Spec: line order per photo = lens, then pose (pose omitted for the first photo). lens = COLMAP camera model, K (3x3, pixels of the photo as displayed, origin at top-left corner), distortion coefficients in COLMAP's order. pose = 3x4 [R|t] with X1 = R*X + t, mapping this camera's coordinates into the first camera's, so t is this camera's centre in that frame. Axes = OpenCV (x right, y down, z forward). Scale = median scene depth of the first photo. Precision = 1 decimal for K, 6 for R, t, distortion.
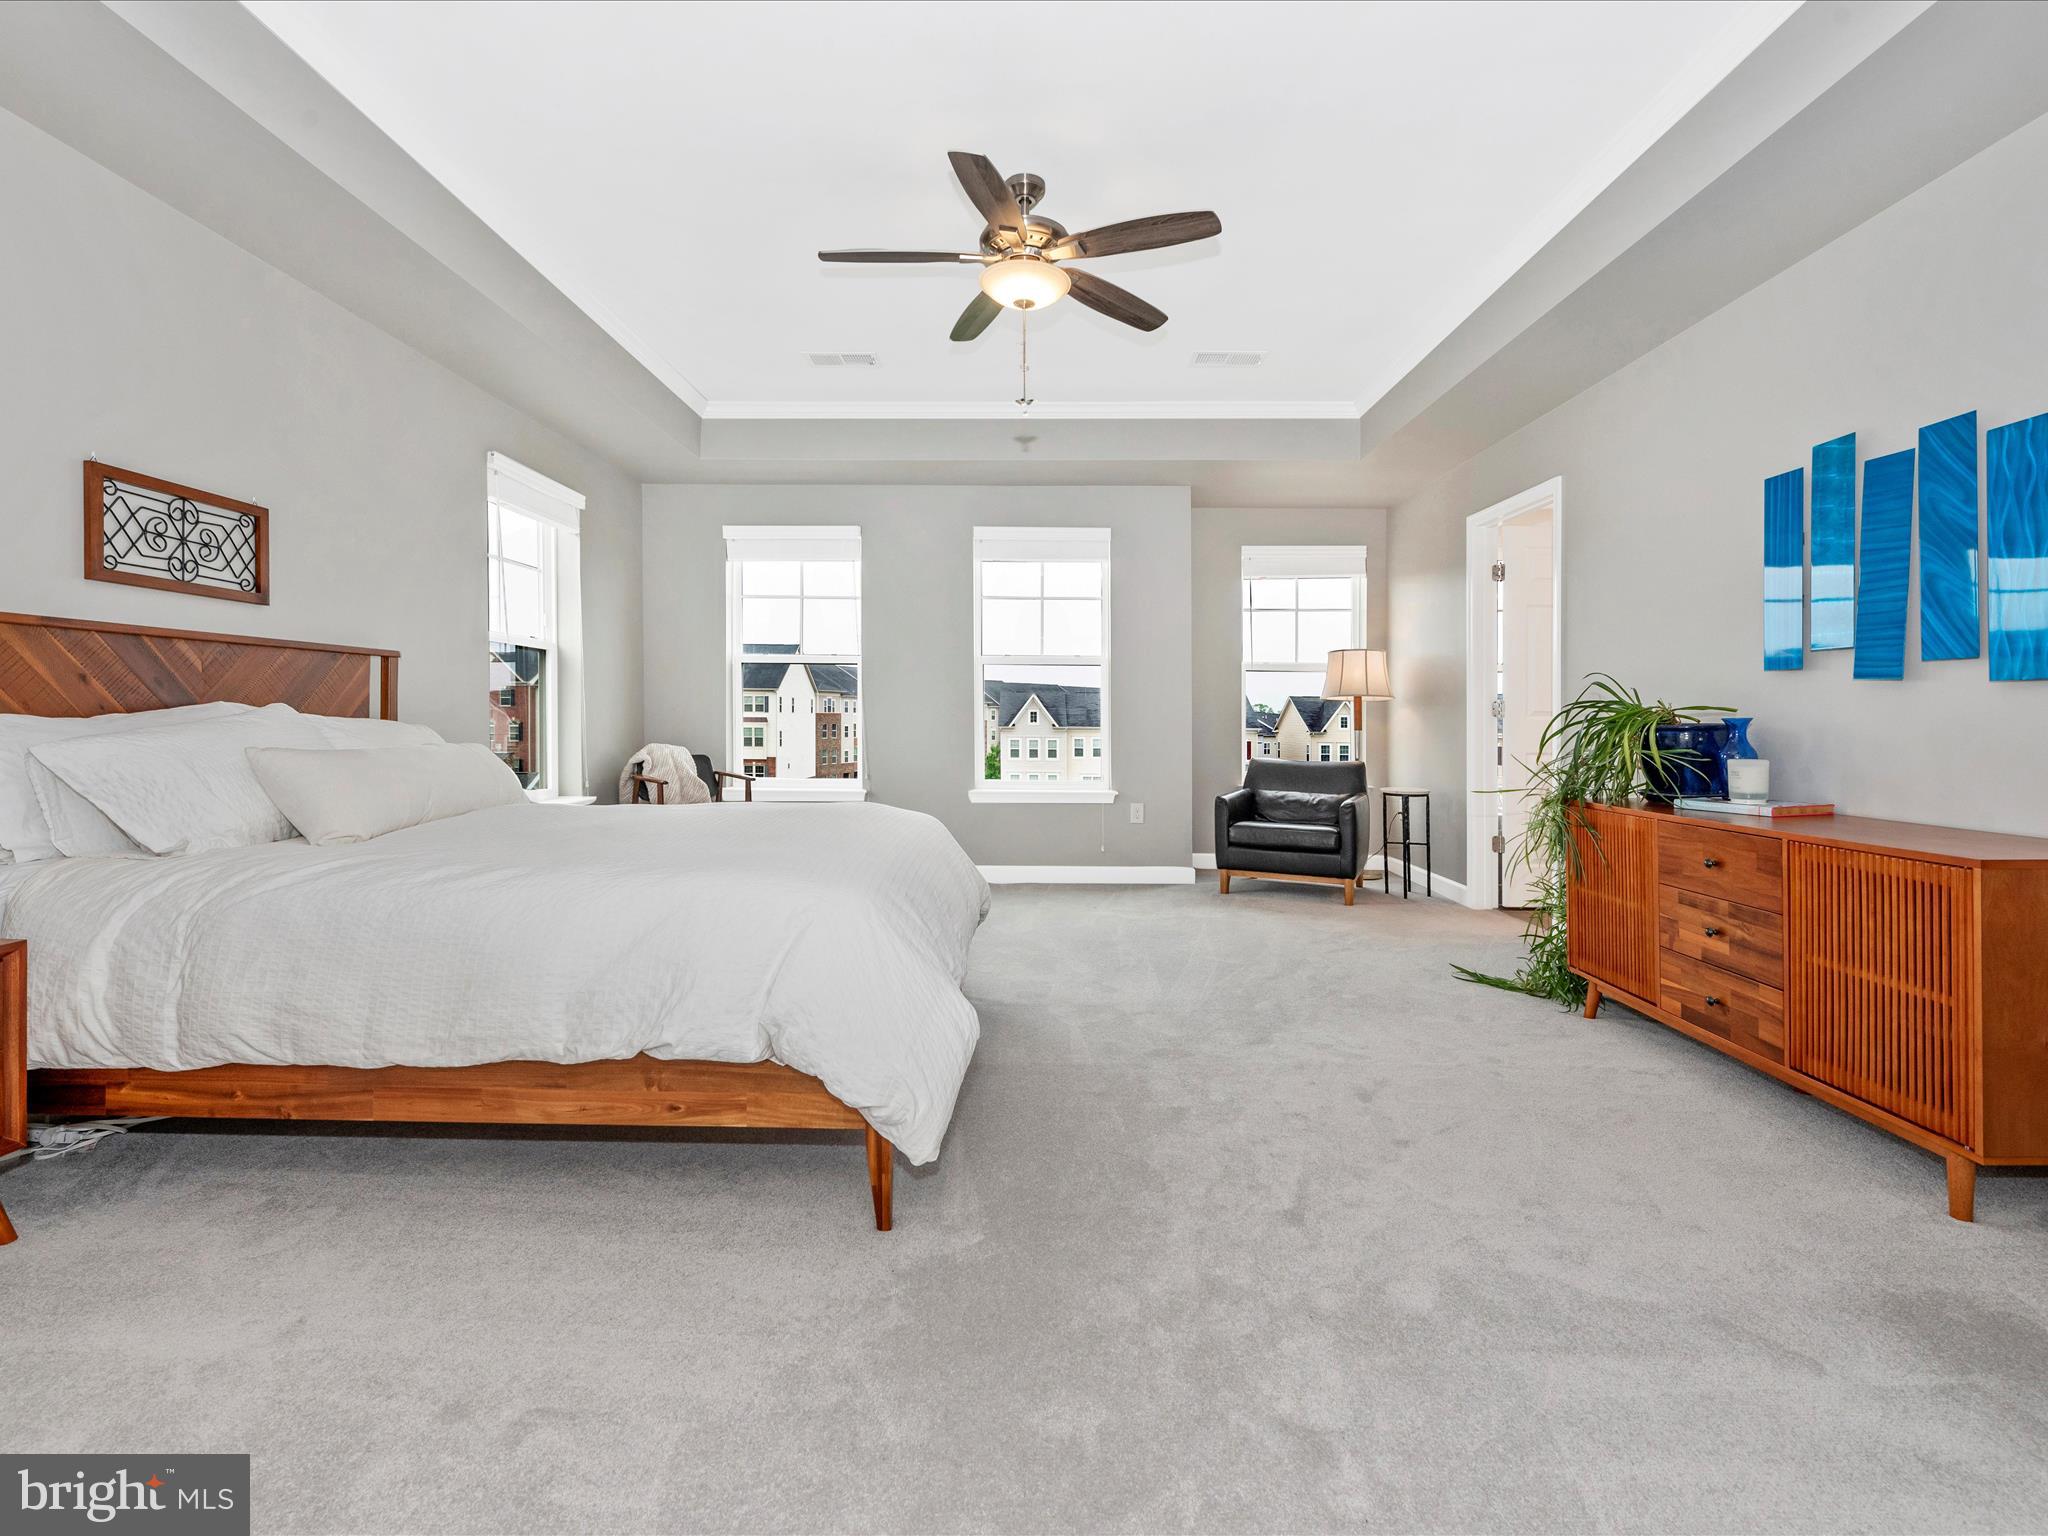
lens RADIAL K [[953.2, 0, 1017.2], [0, 953.2, 722.0], [0, 0, 1]] dist [-0.001835, -0.000067]
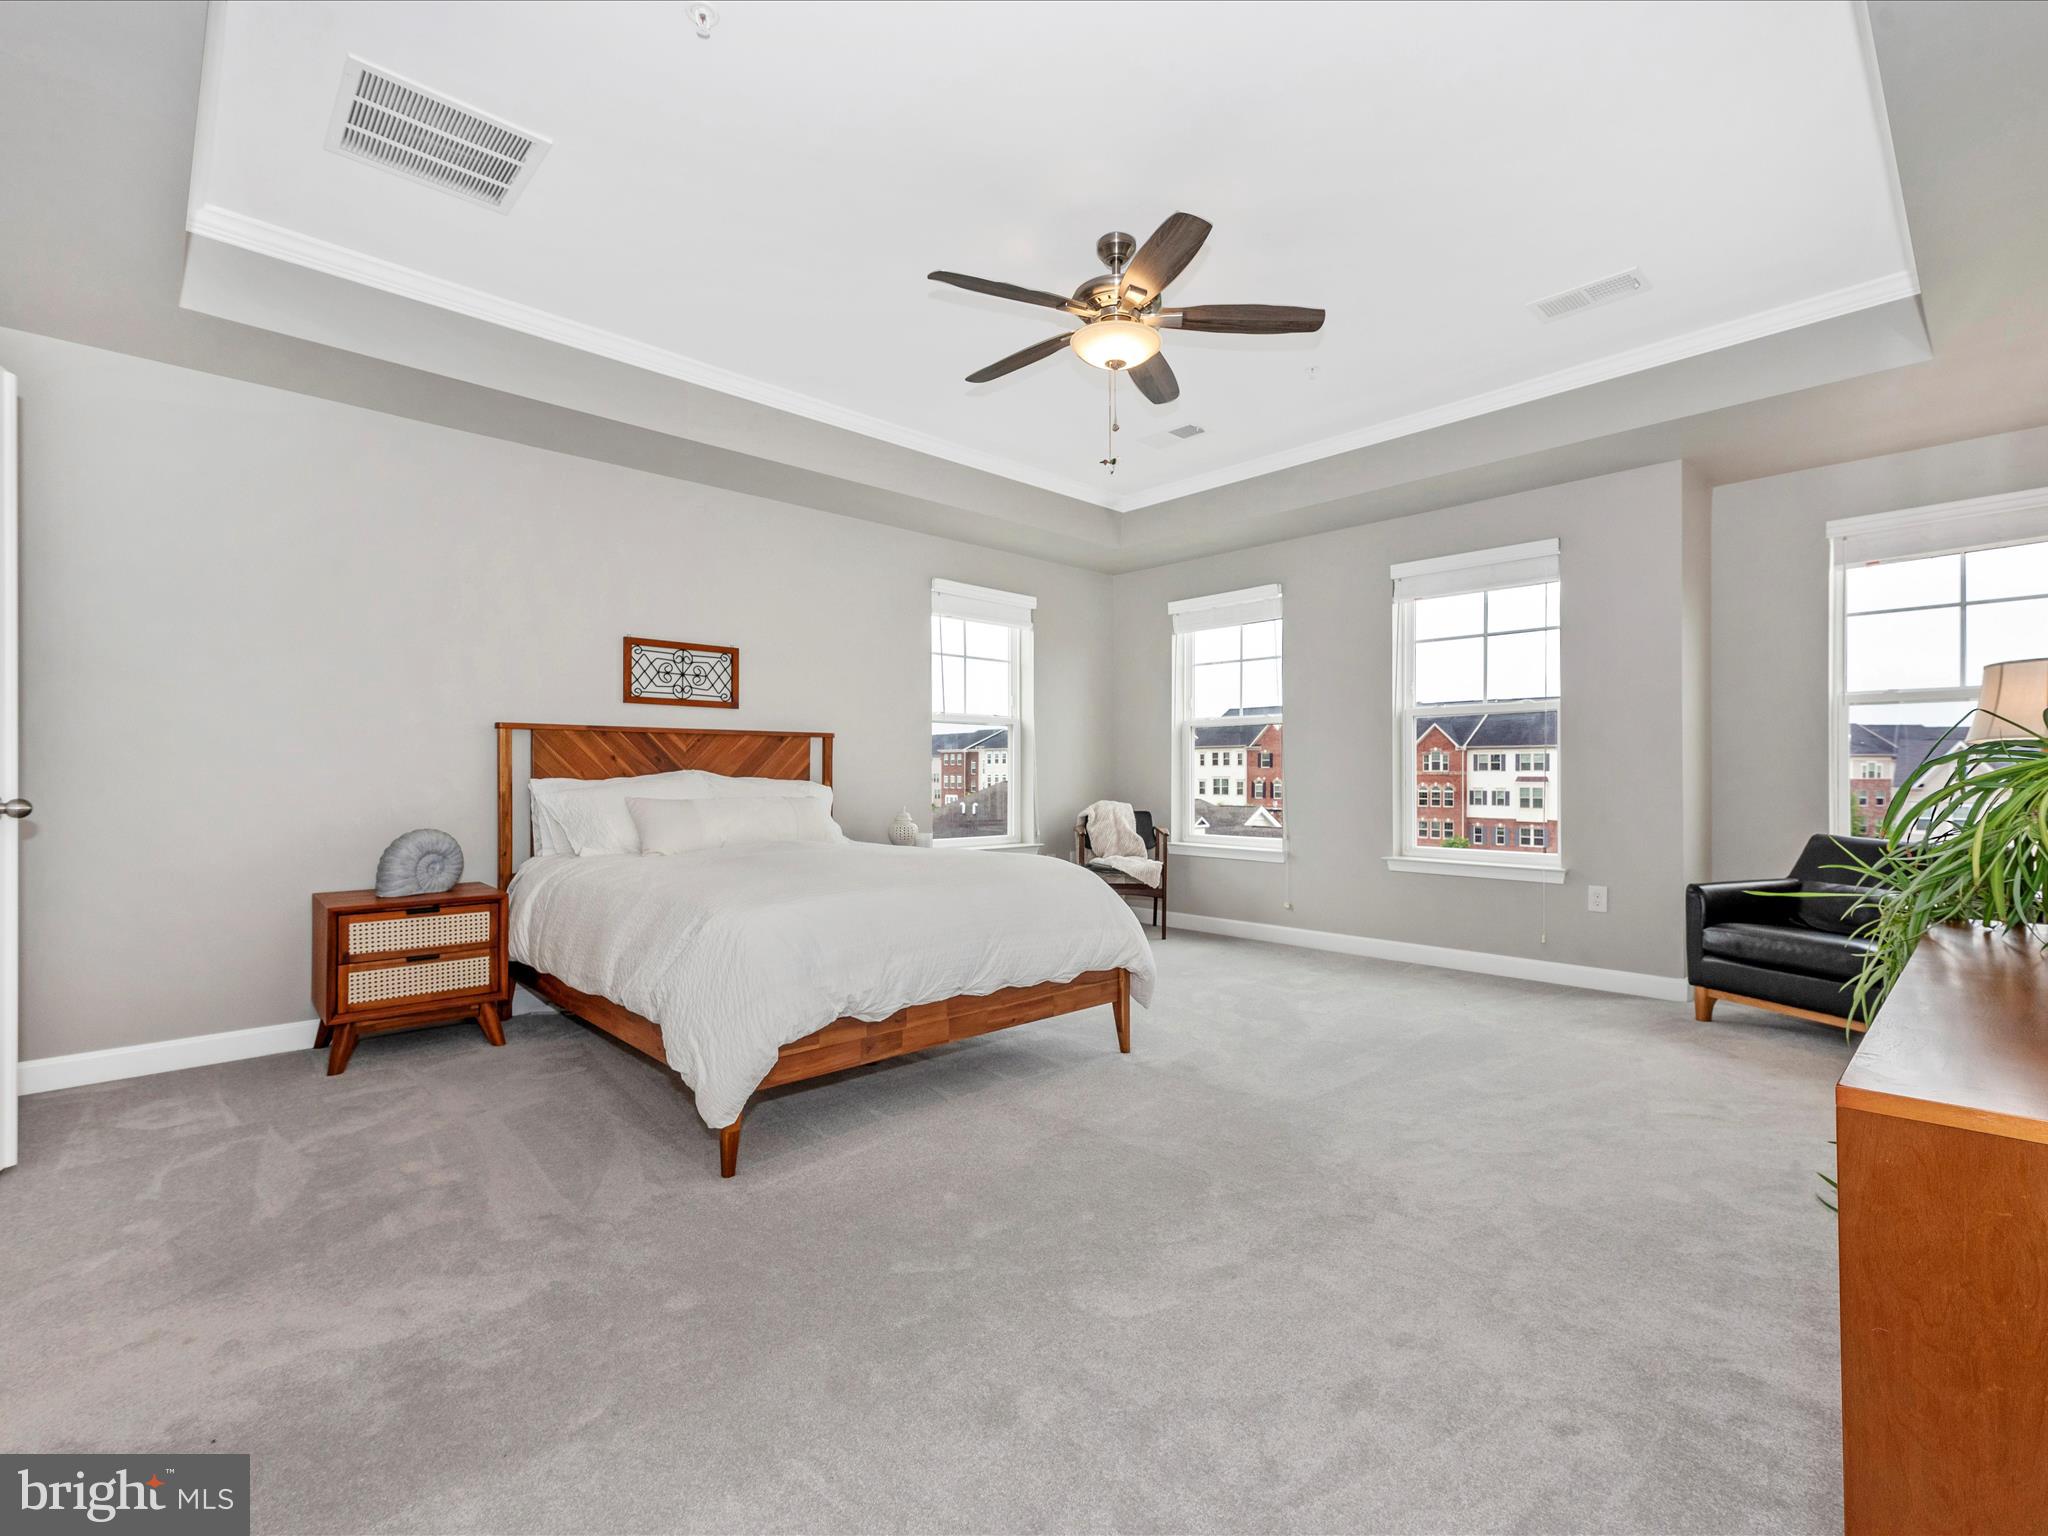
lens RADIAL K [[923.7, 0, 1020.5], [0, 923.7, 771.9], [0, 0, 1]] dist [0.000862, -0.000260]
pose [[0.696279, -0.009395, -0.717710, 0.578030], [0.001691, 0.999933, -0.011449, 0.000627], [0.717769, 0.006758, 0.696249, 0.239975]]
